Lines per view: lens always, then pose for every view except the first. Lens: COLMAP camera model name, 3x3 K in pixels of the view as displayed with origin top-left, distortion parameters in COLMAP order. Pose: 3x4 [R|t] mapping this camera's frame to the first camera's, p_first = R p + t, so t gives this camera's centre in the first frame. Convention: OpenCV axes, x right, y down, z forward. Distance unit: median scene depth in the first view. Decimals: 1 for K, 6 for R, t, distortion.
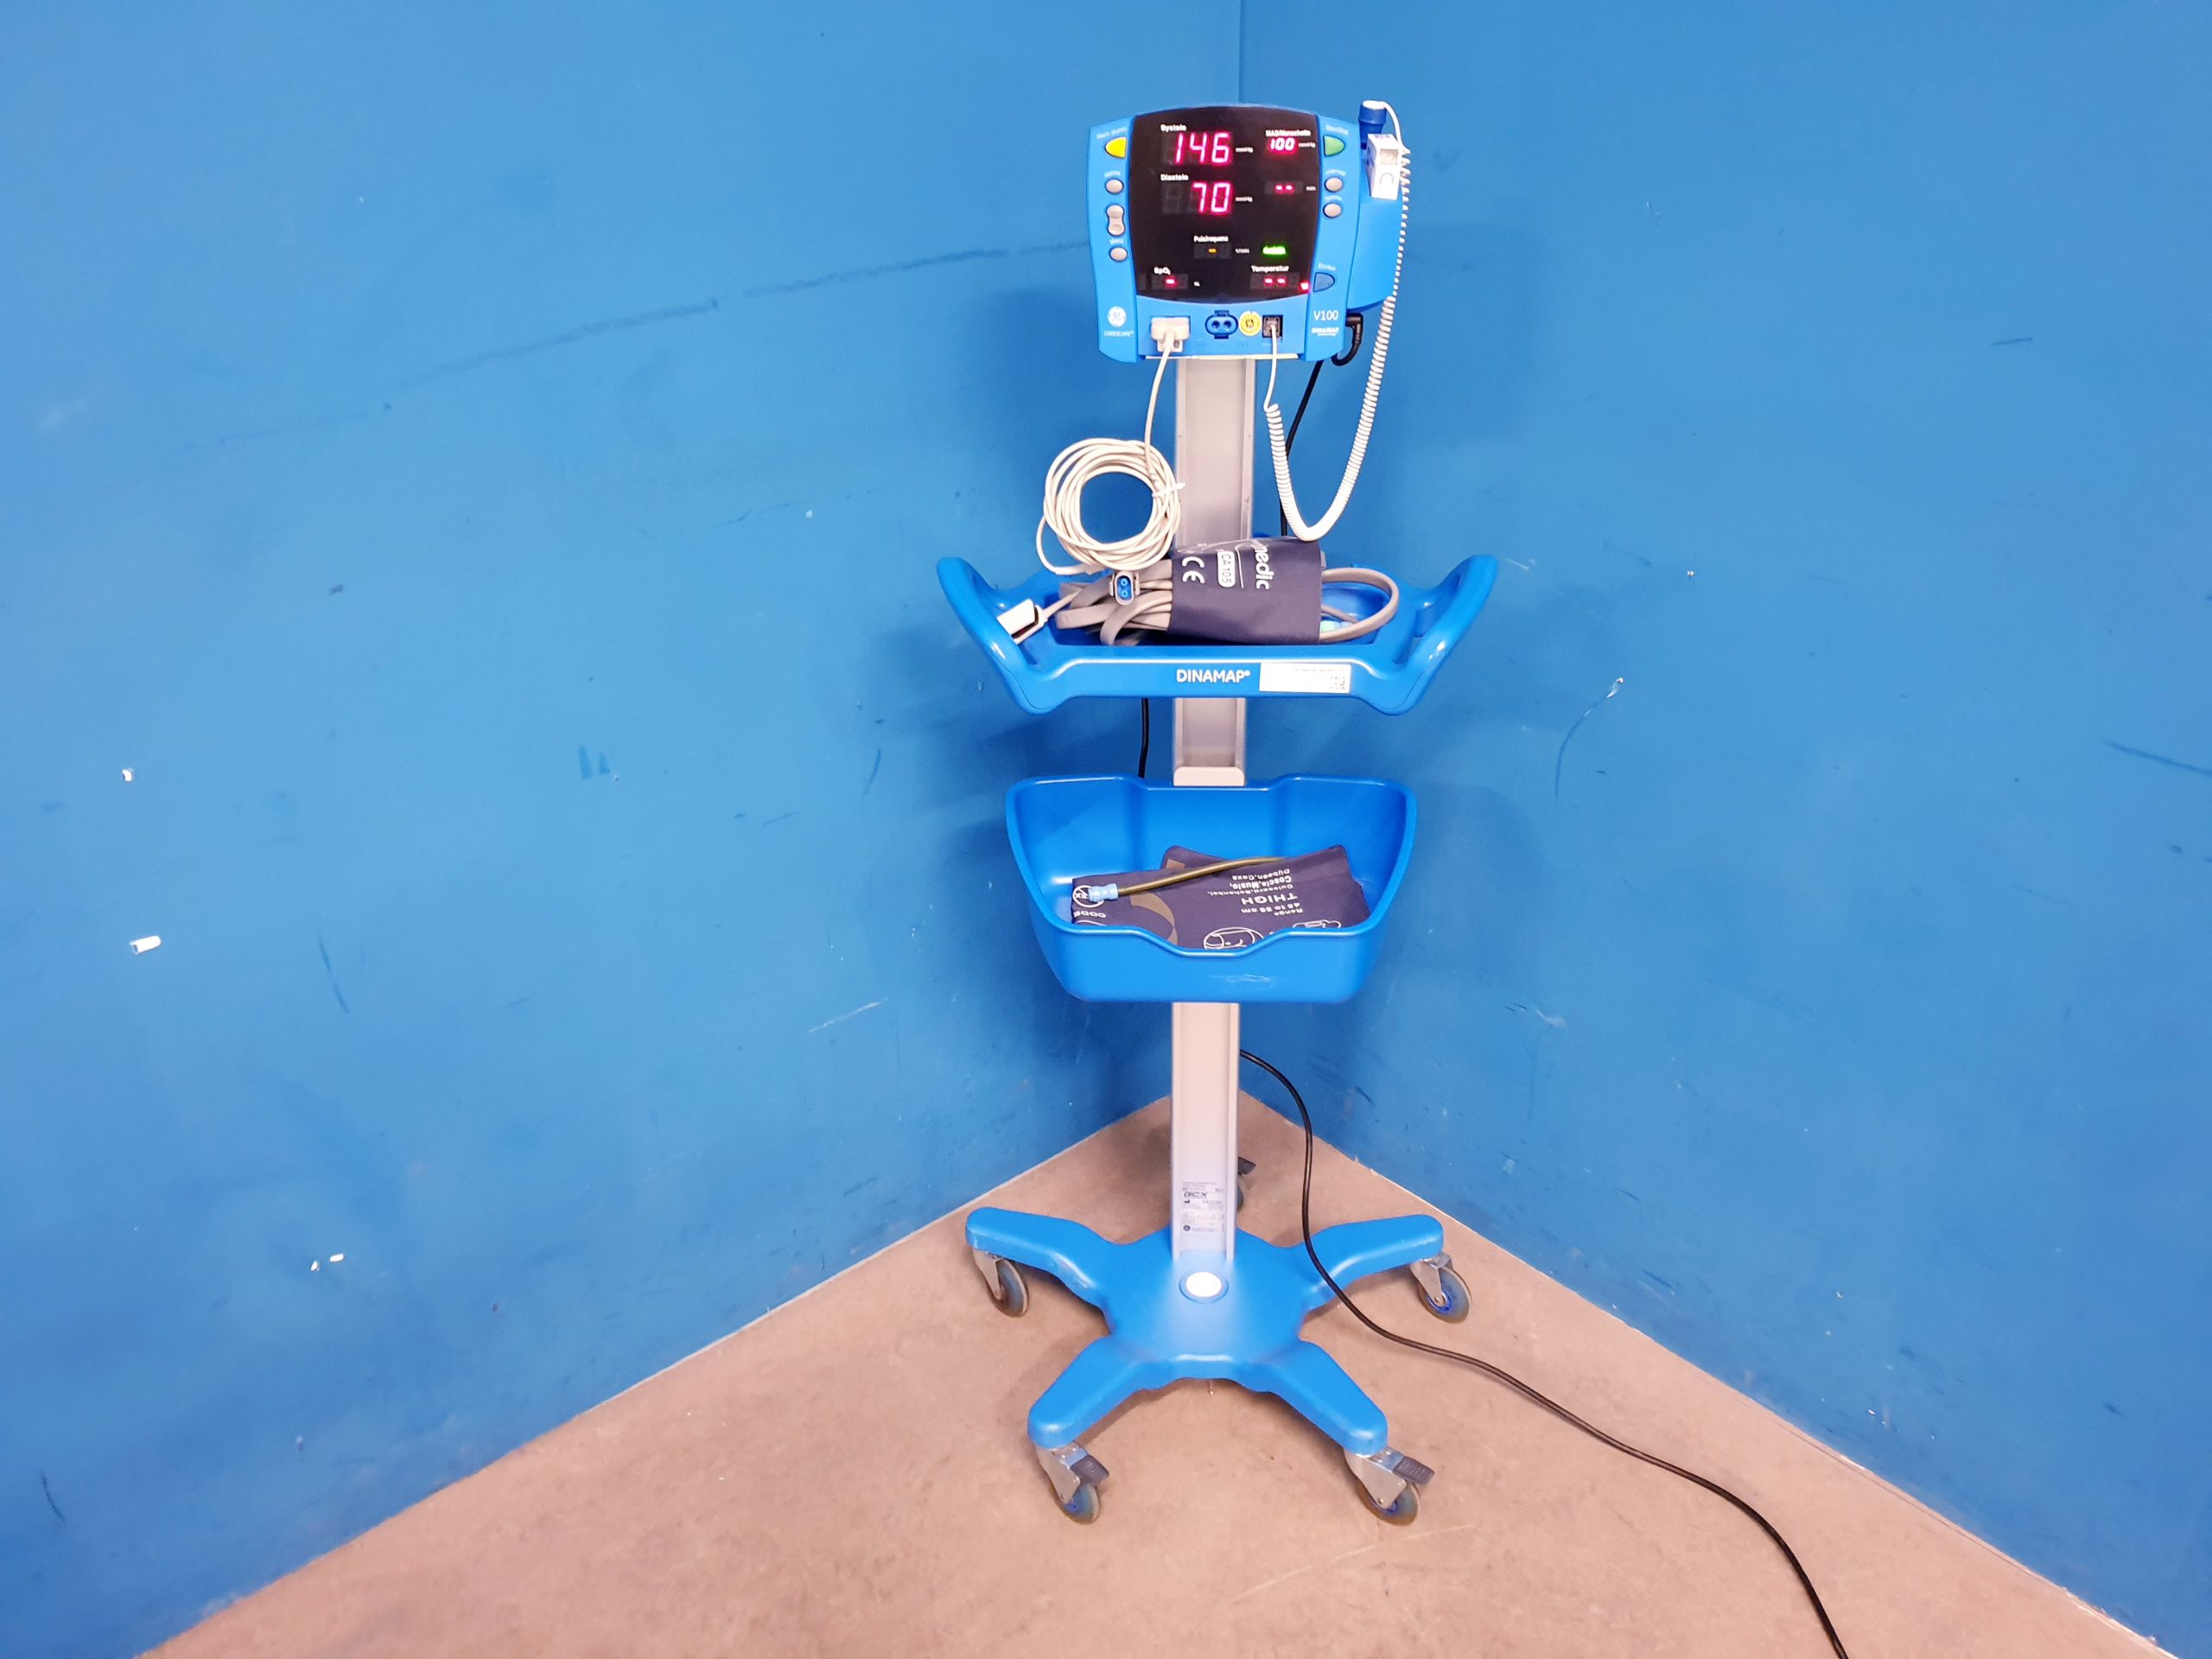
lens RADIAL K [[1705.7, 0, 1129.1], [0, 1705.7, 809.7], [0, 0, 1]] dist [0.014442, 0.009687]
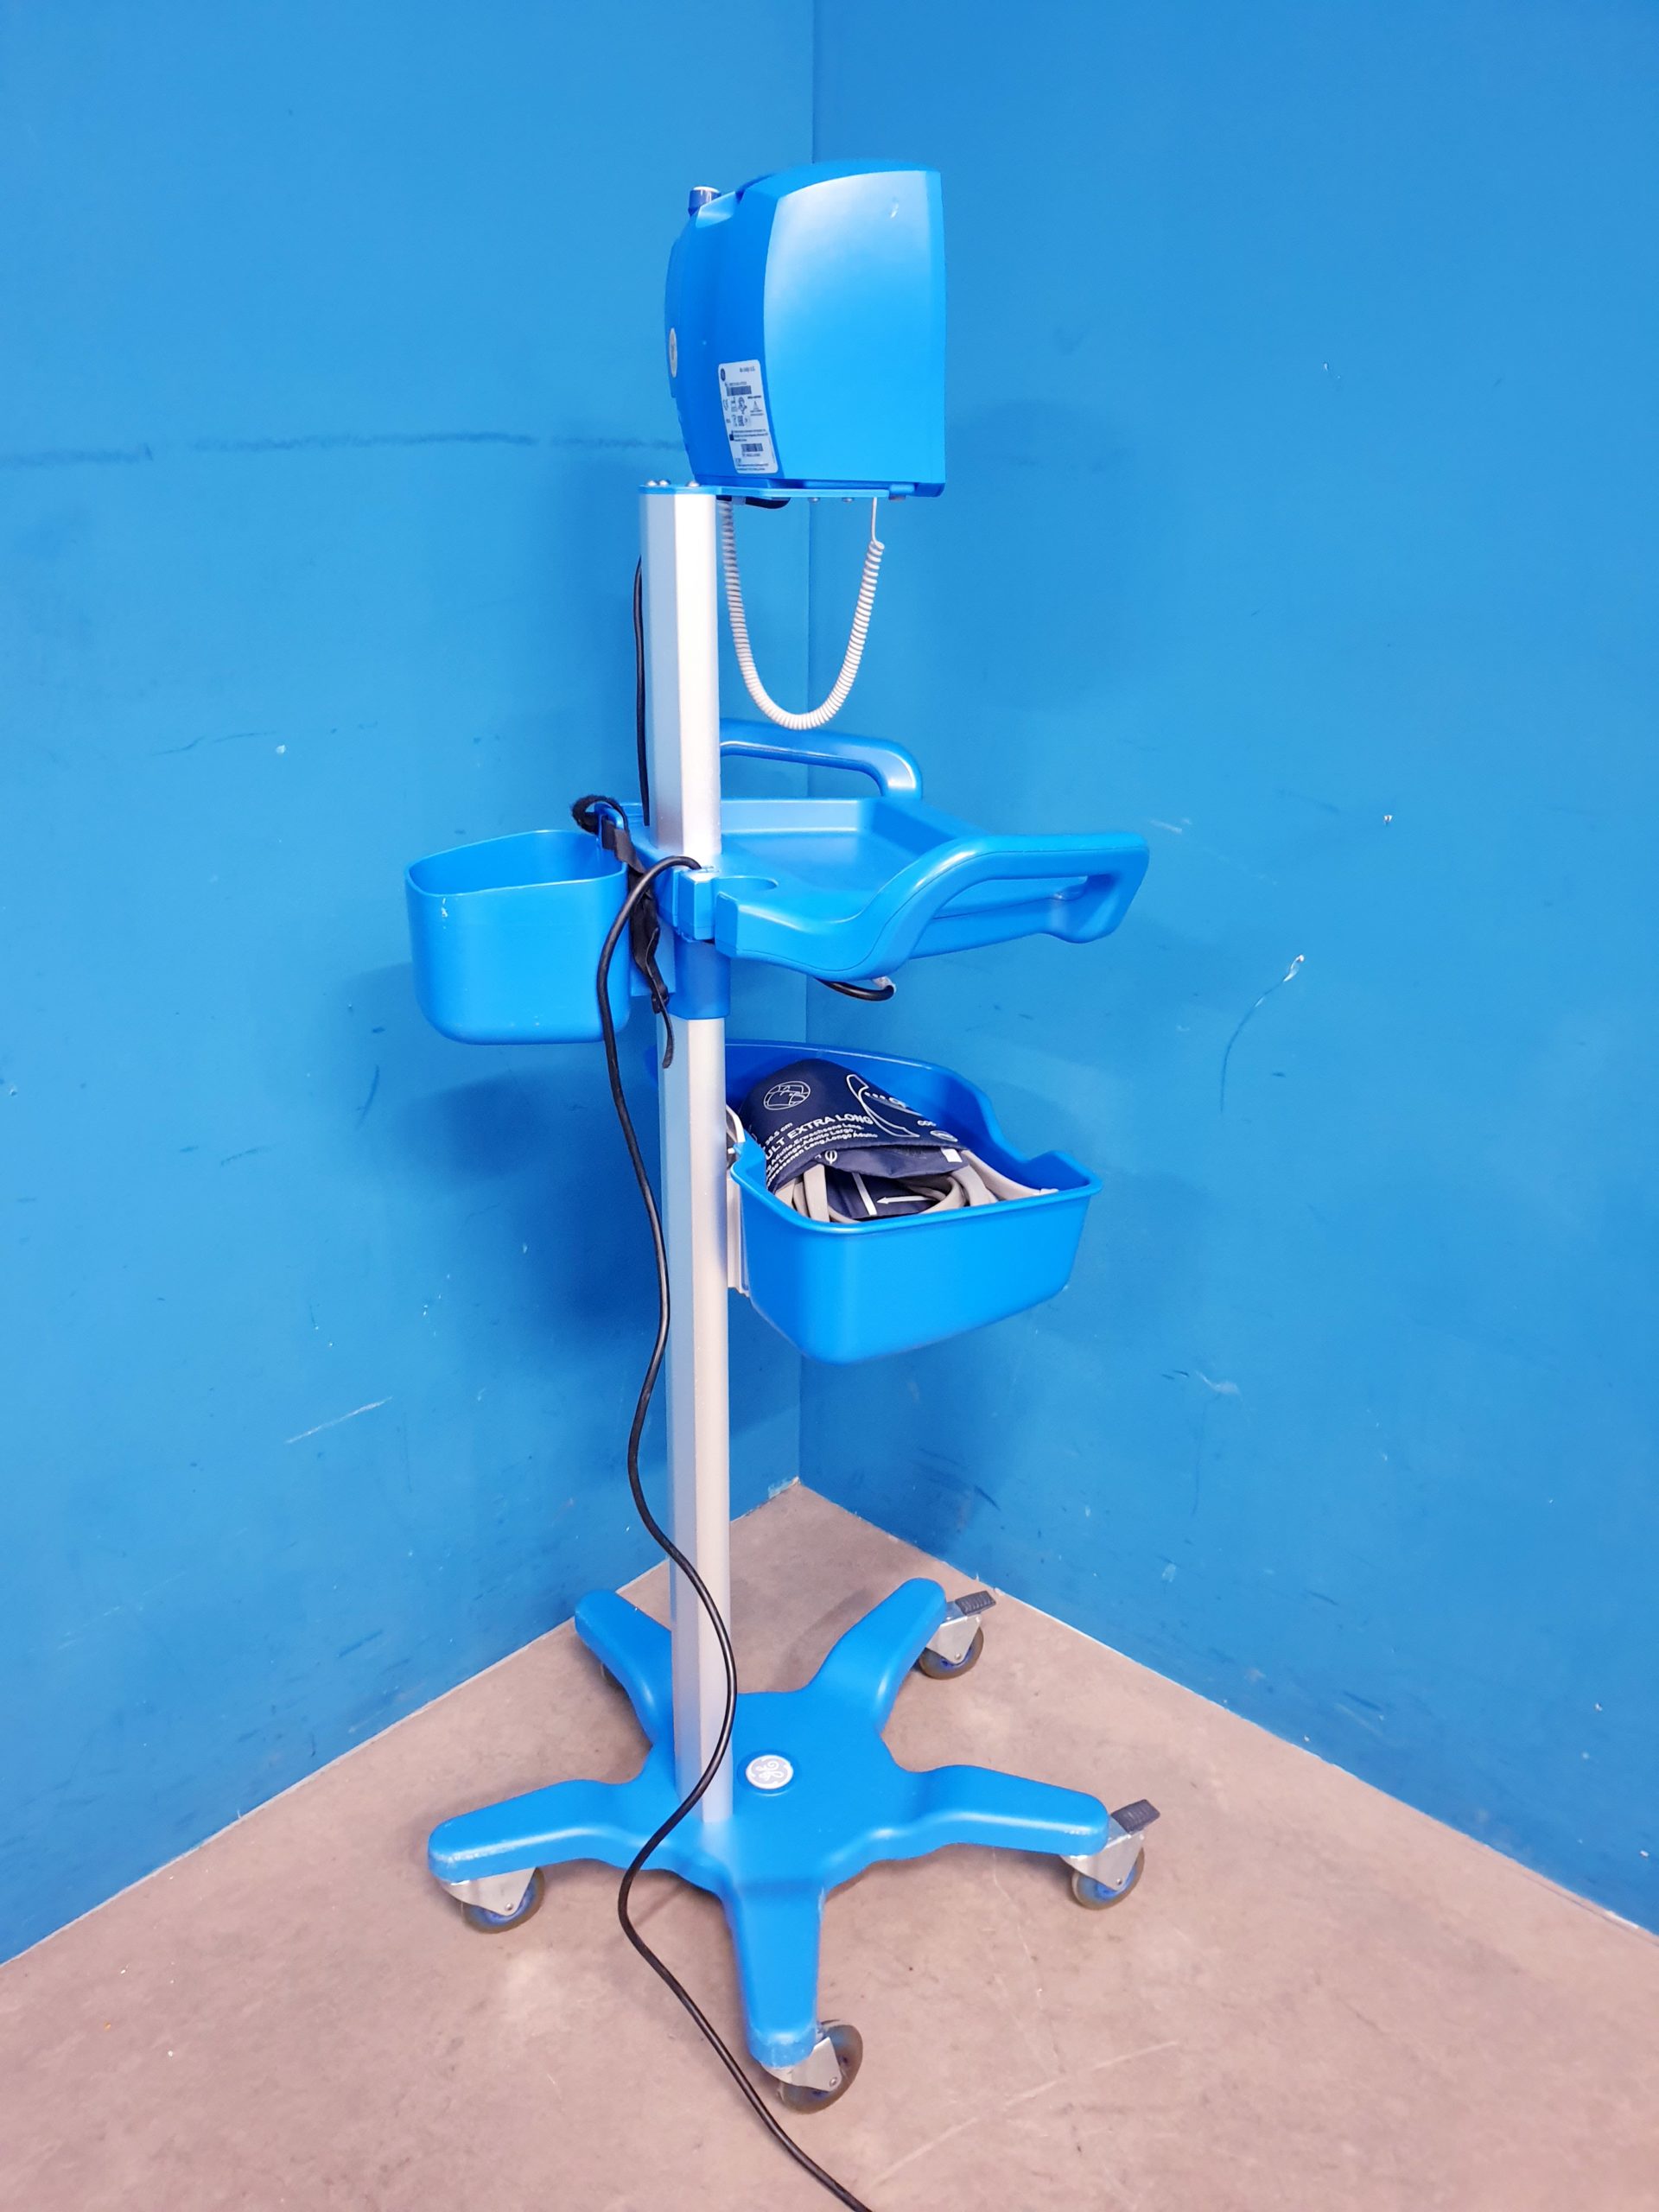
lens RADIAL K [[1705.7, 0, 842.1], [0, 1705.7, 1114.8], [0, 0, 1]] dist [0.014442, 0.009687]
pose [[0.993290, -0.021572, 0.113618, -0.026923], [0.030674, 0.996404, -0.078981, 0.056532], [-0.111506, 0.081936, 0.990380, 0.210974]]
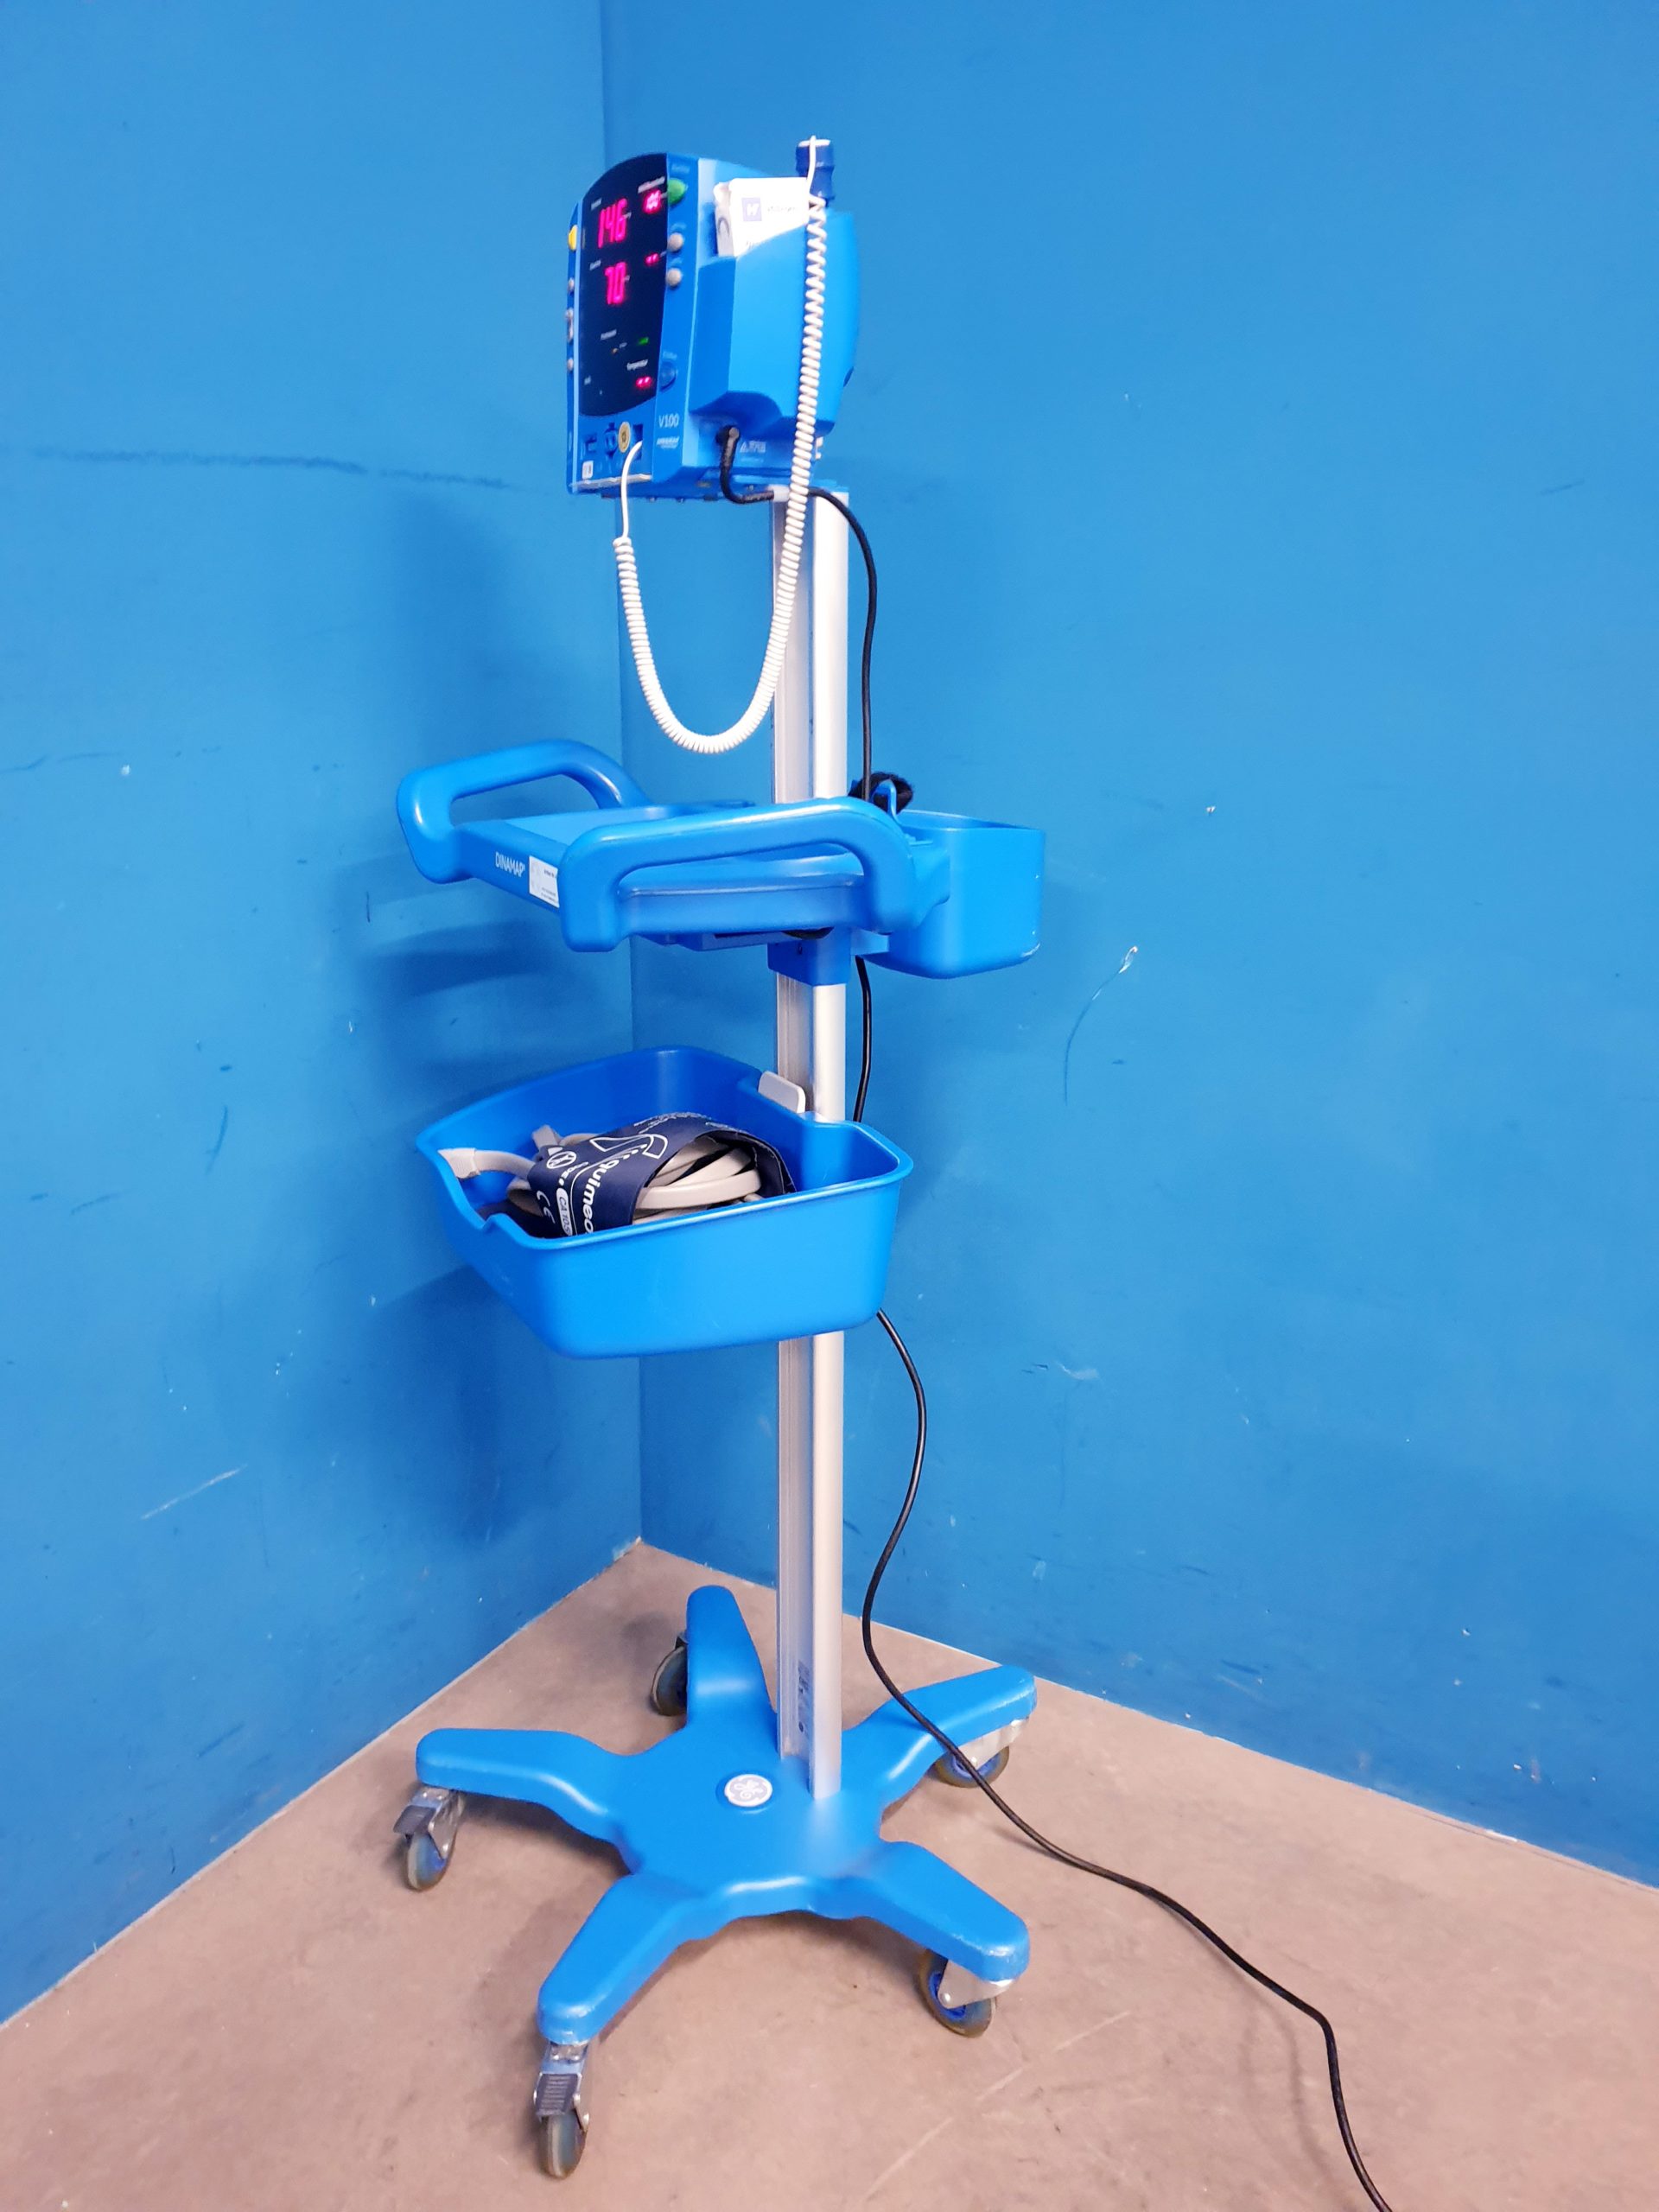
lens RADIAL K [[1705.7, 0, 834.6], [0, 1705.7, 1107.0], [0, 0, 1]] dist [0.014442, 0.009687]
pose [[0.951929, -0.075463, 0.296877, -0.121503], [0.122764, 0.981927, -0.144042, 0.108387], [-0.280642, 0.173564, 0.943989, 0.228342]]
